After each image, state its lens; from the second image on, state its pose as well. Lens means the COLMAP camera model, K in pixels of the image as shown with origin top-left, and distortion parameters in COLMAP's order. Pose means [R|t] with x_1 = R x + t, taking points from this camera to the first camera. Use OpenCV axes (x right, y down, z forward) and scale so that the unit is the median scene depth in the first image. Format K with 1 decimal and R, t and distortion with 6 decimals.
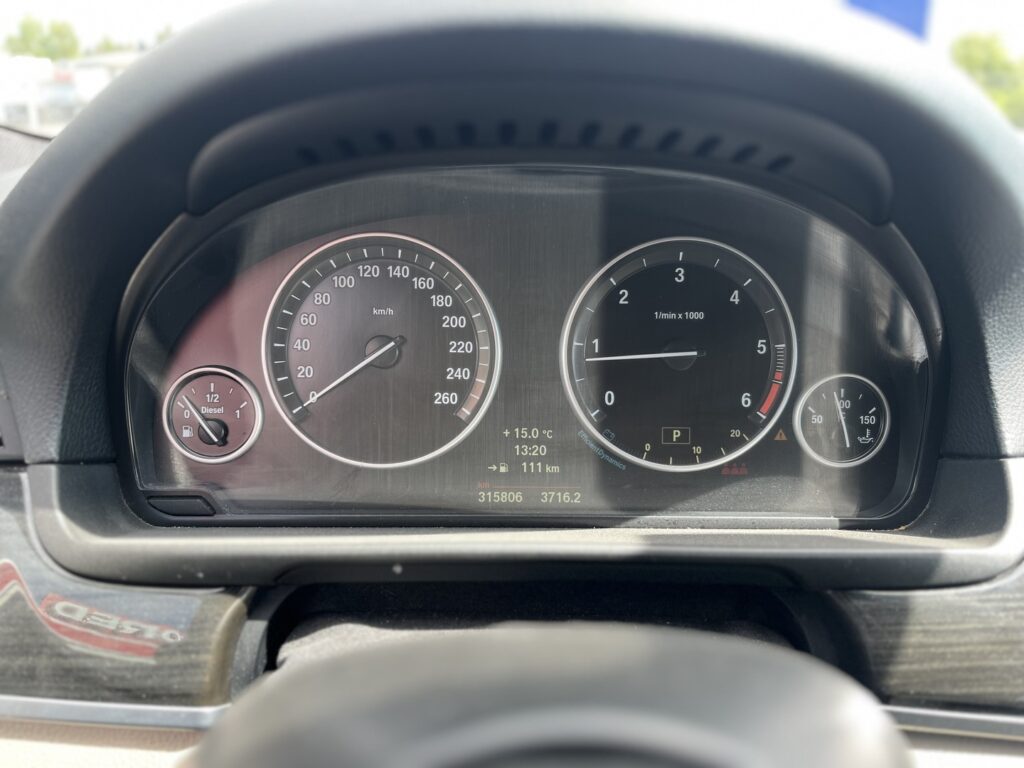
lens RADIAL K [[785.7, 0, 510.0], [0, 785.7, 390.3], [0, 0, 1]] dist [0.035869, -0.028141]
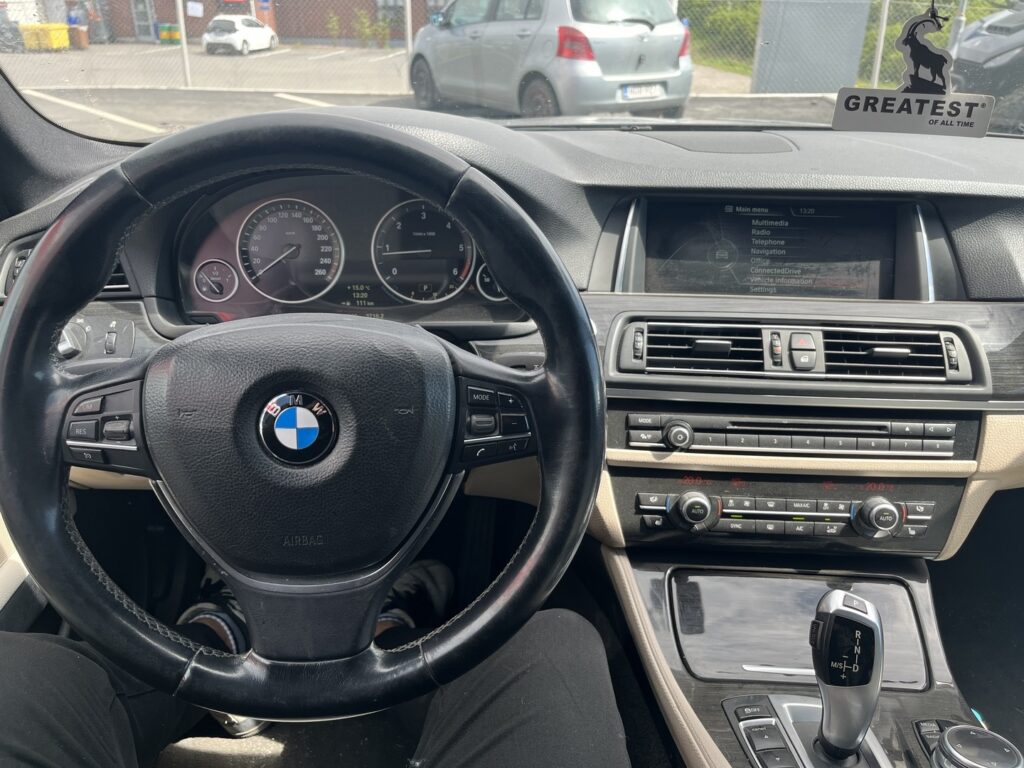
lens RADIAL K [[785.7, 0, 511.0], [0, 785.7, 391.5], [0, 0, 1]] dist [0.035869, -0.028141]
pose [[0.998989, -0.021086, 0.039715, 0.369111], [0.017735, 0.996398, 0.082921, 0.175016], [-0.041320, -0.082132, 0.995764, -1.308915]]
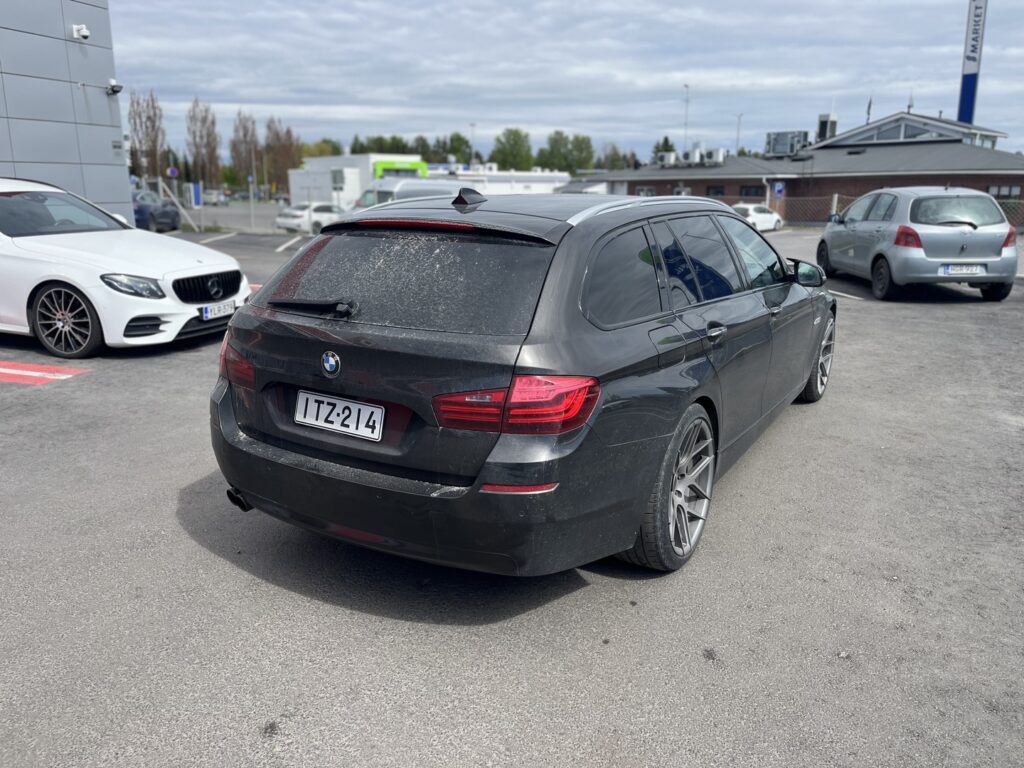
lens RADIAL K [[785.7, 0, 508.7], [0, 785.7, 385.8], [0, 0, 1]] dist [0.035869, -0.028141]
pose [[0.838427, 0.125131, -0.530454, 1.011277], [-0.191706, 0.978799, -0.072115, 0.511841], [0.510185, 0.162155, 0.844640, -2.423423]]
